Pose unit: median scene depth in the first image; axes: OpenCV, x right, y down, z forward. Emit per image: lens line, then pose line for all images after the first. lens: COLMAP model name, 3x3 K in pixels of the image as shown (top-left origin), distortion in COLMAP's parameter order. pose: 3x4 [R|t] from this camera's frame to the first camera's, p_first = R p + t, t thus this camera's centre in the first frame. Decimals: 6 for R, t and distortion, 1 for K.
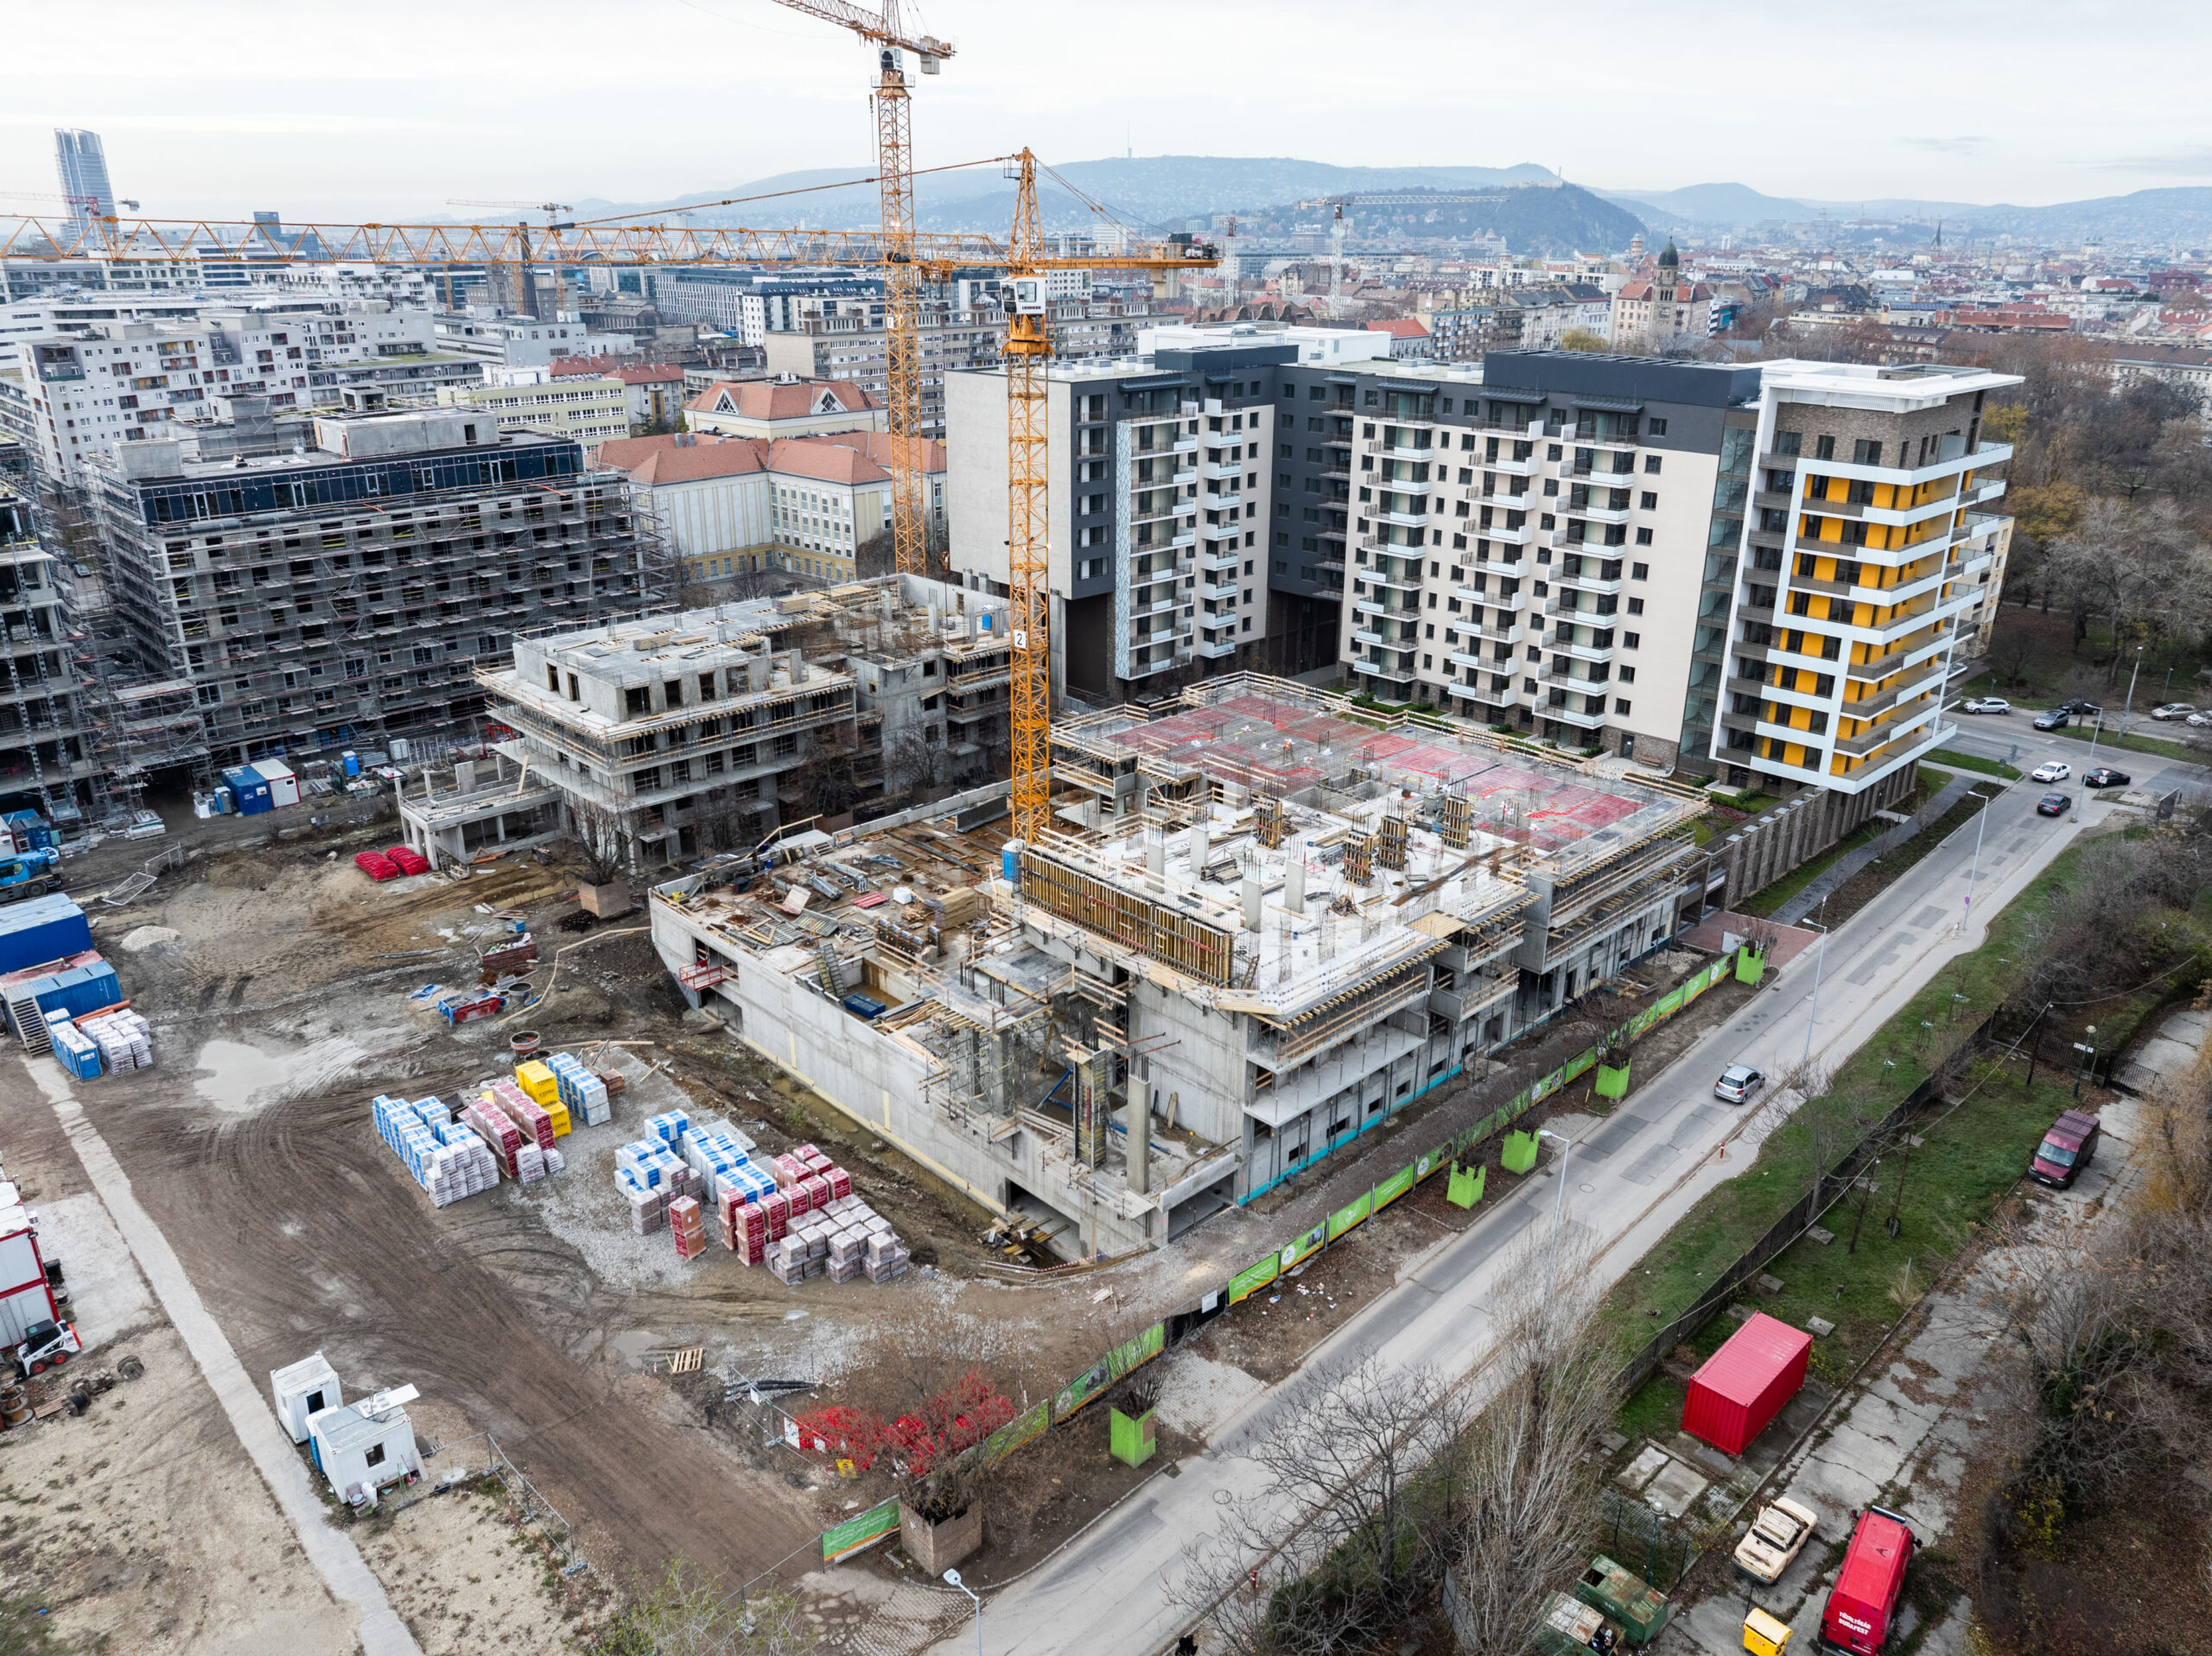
lens RADIAL K [[1552.5, 0, 1104.1], [0, 1552.5, 821.8], [0, 0, 1]] dist [-0.031941, -0.004468]
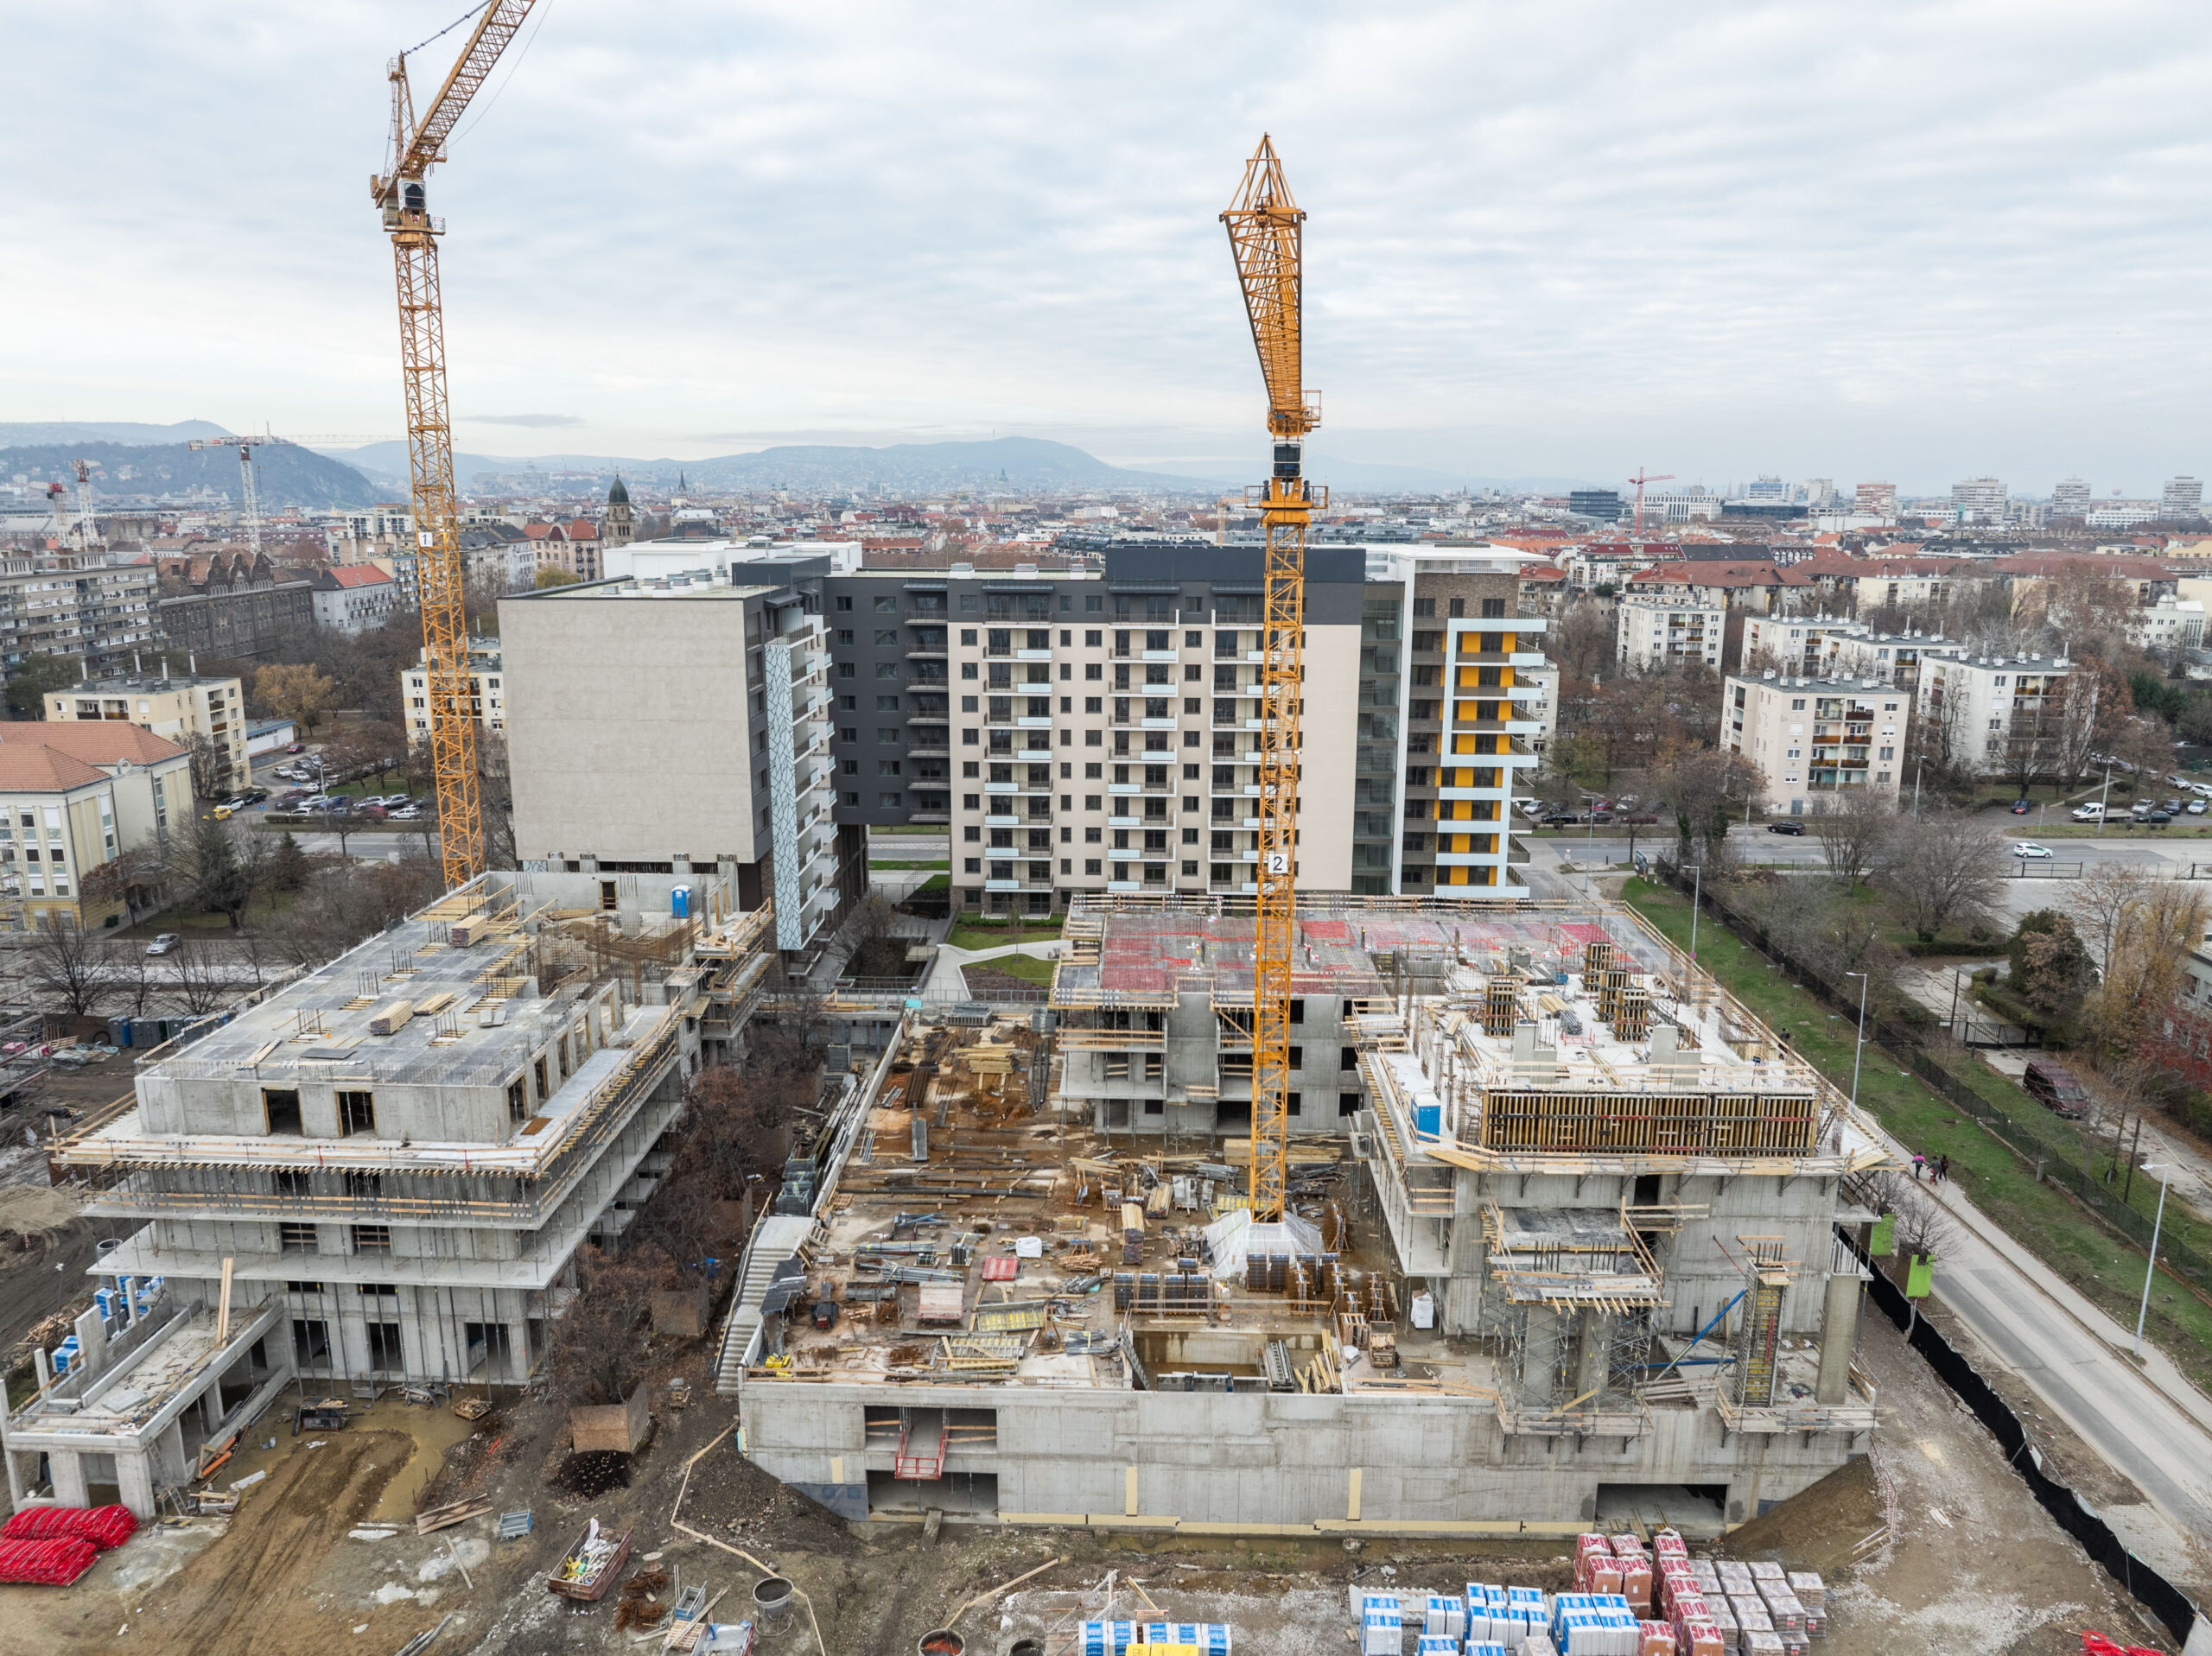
lens RADIAL K [[1552.5, 0, 1103.2], [0, 1552.5, 814.3], [0, 0, 1]] dist [-0.031941, -0.004468]
pose [[0.712907, -0.145246, 0.686052, -0.451964], [0.250934, 0.966374, -0.056162, -0.079331], [-0.654825, 0.212192, 0.725382, 0.302021]]
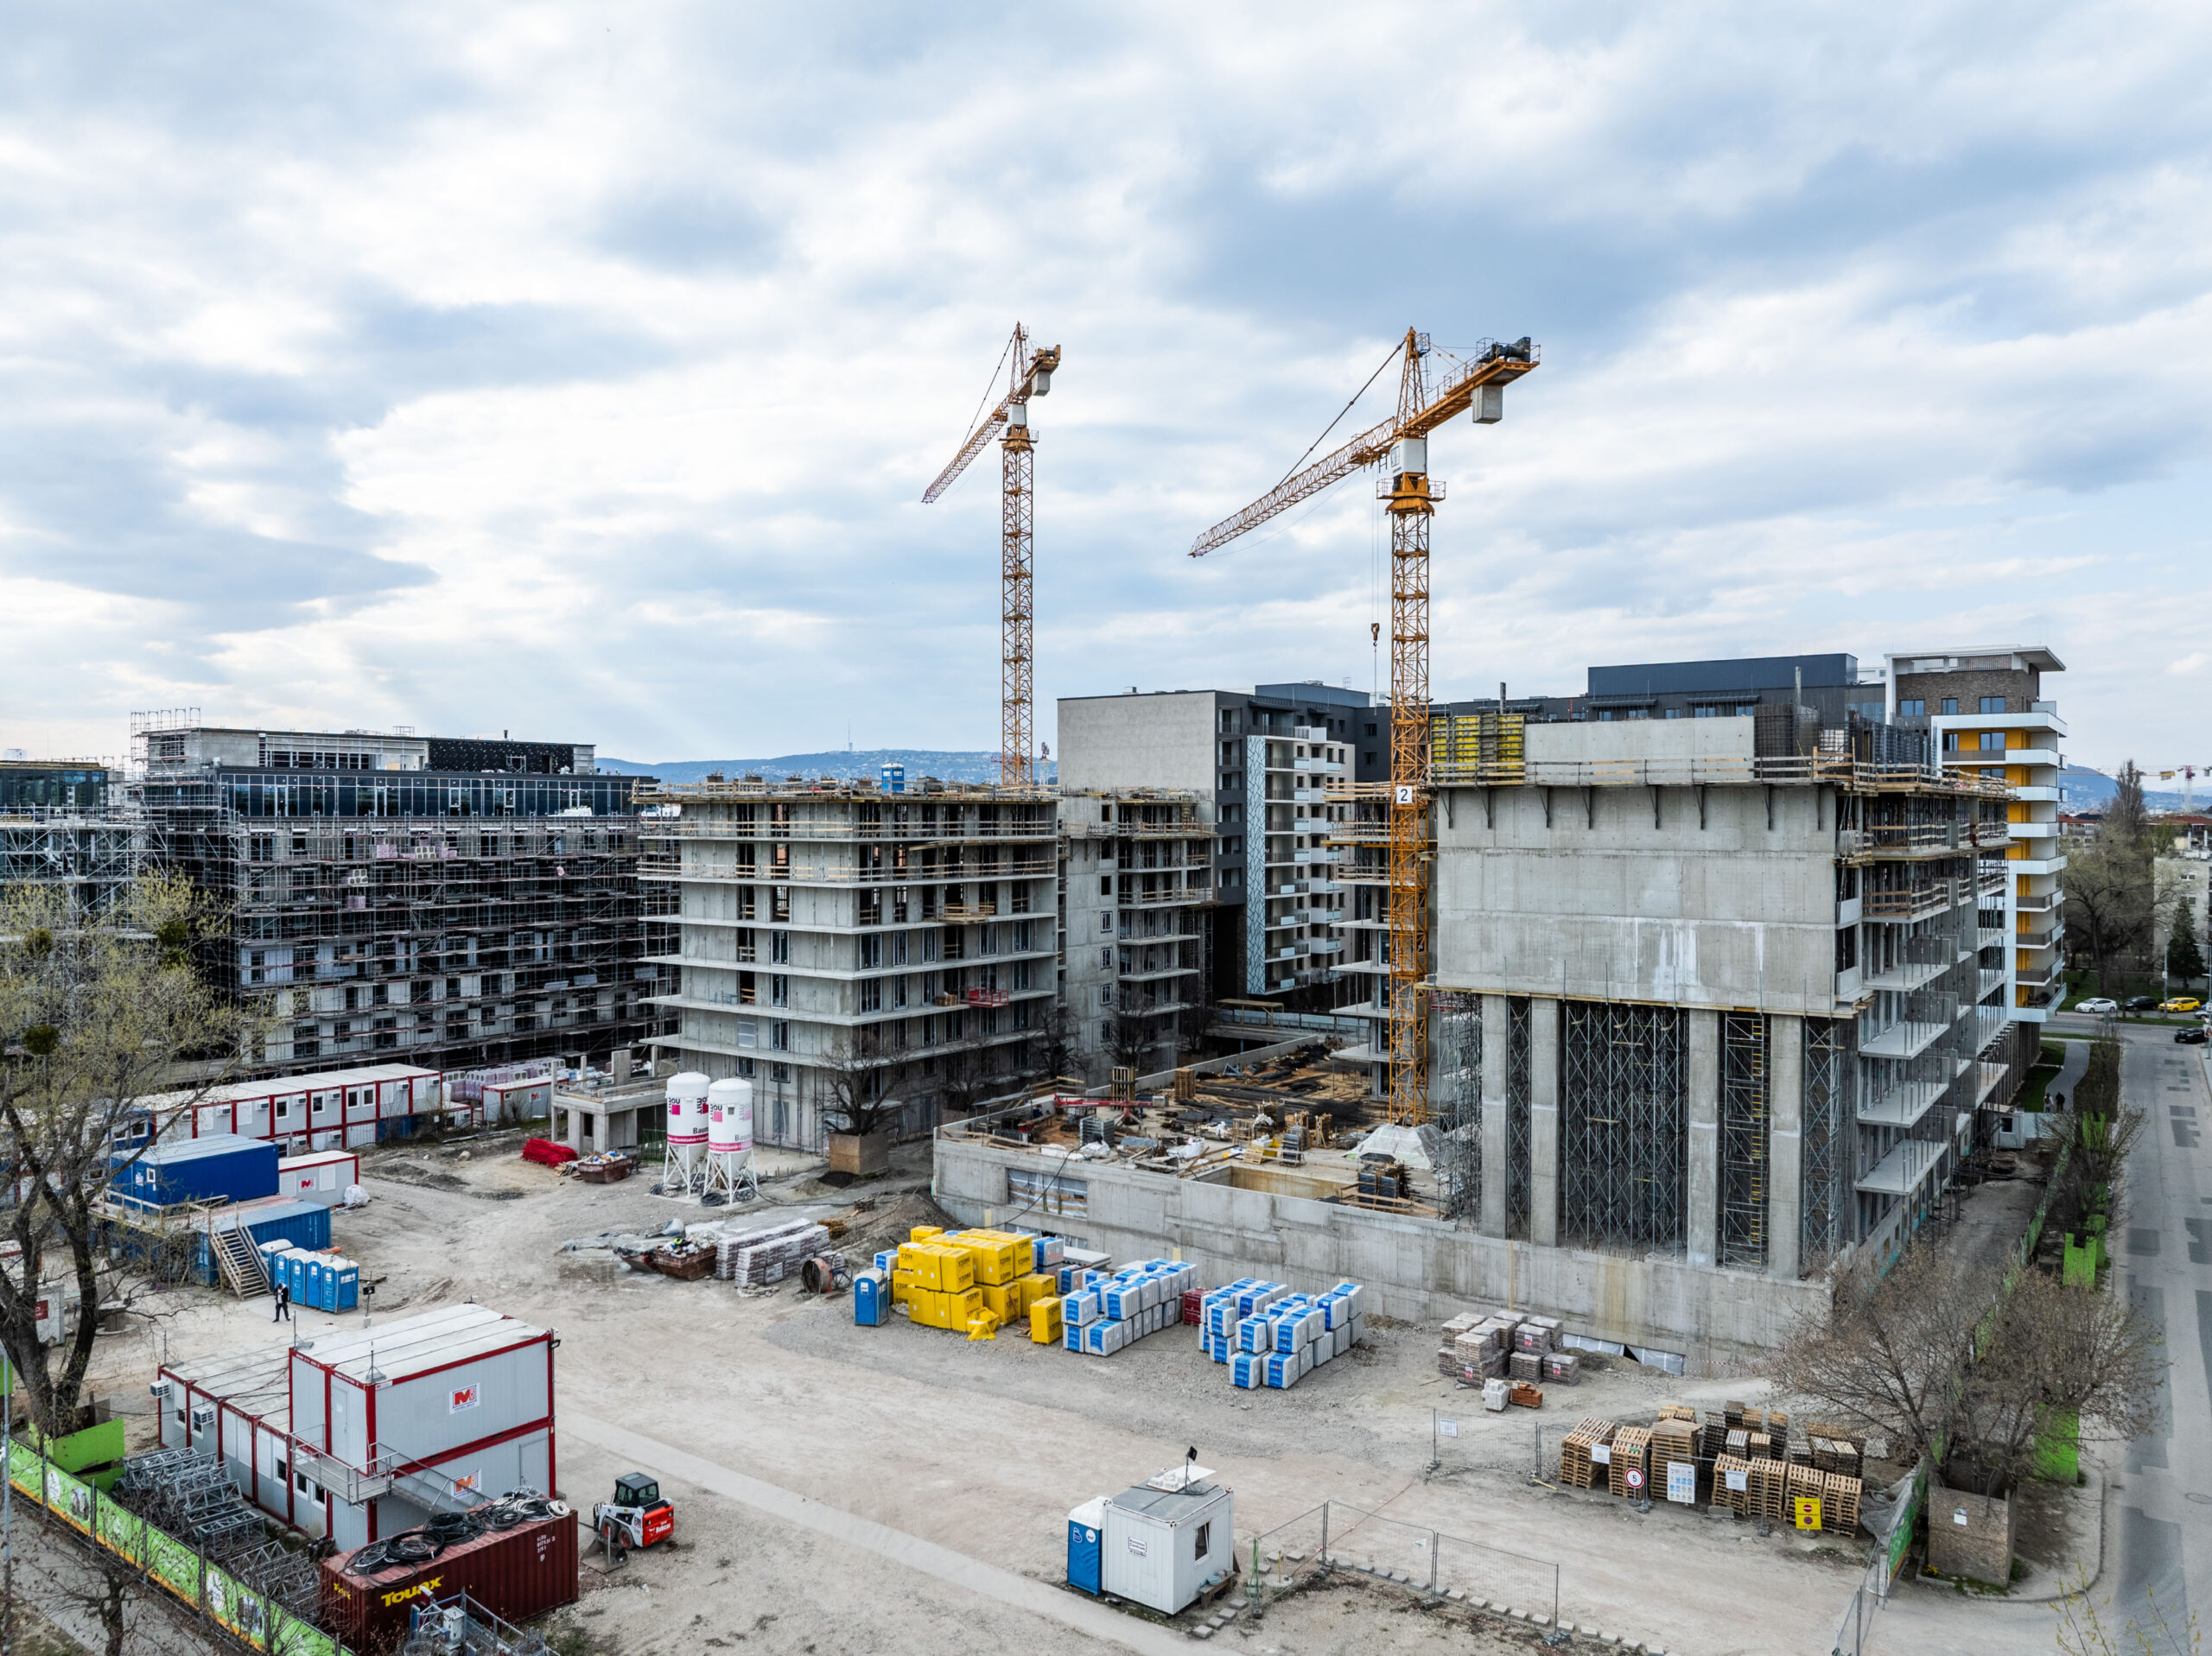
lens RADIAL K [[1552.5, 0, 1109.3], [0, 1552.5, 817.1], [0, 0, 1]] dist [-0.031941, -0.004468]
pose [[0.982808, -0.003703, 0.184595, -0.273881], [0.069750, 0.933156, -0.352639, 0.147916], [-0.170950, 0.359452, 0.917372, 0.098889]]
